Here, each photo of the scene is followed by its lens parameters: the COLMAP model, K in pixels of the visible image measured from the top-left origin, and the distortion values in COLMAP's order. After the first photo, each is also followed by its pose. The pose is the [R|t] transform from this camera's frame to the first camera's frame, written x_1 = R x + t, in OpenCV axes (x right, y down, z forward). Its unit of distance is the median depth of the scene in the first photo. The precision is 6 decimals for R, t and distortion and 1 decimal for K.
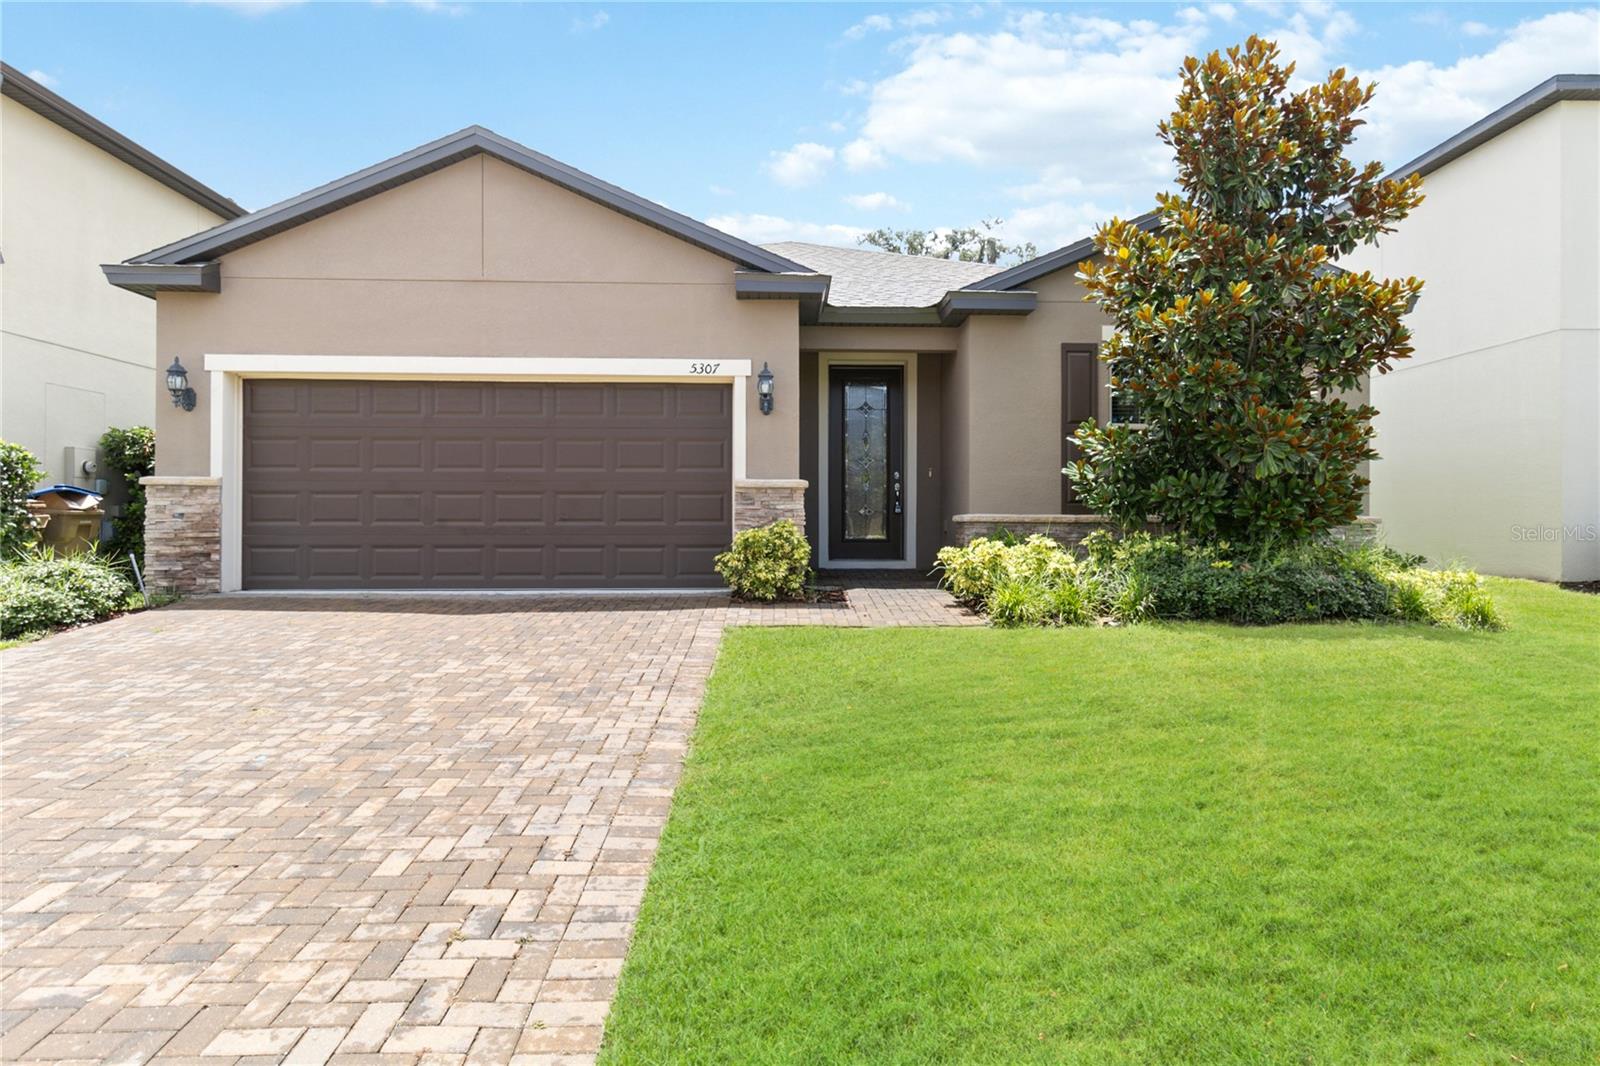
lens RADIAL K [[907.7, 0, 788.1], [0, 907.7, 529.6], [0, 0, 1]] dist [-0.000050, 0.002916]
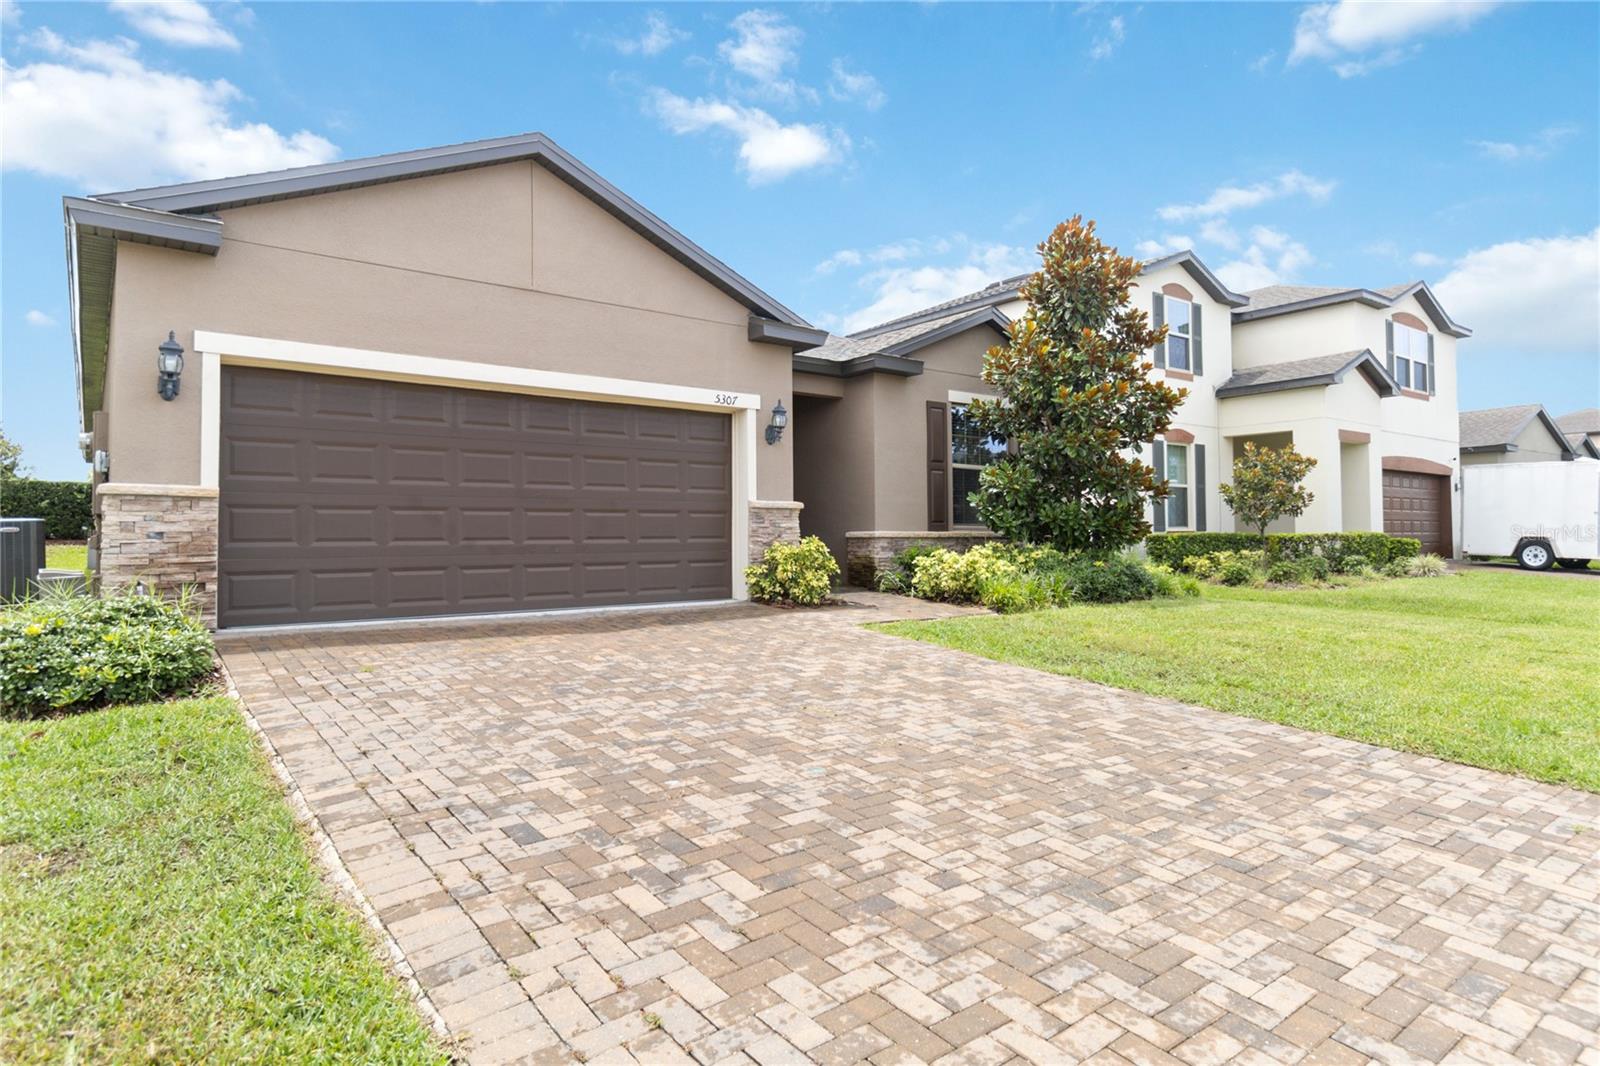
lens RADIAL K [[913.3, 0, 796.7], [0, 913.3, 522.8], [0, 0, 1]] dist [-0.002298, -0.000190]
pose [[0.806890, 0.003134, 0.590693, -0.689079], [0.014070, 0.999600, -0.024523, 0.000722], [-0.590534, 0.028098, 0.806523, 0.059368]]
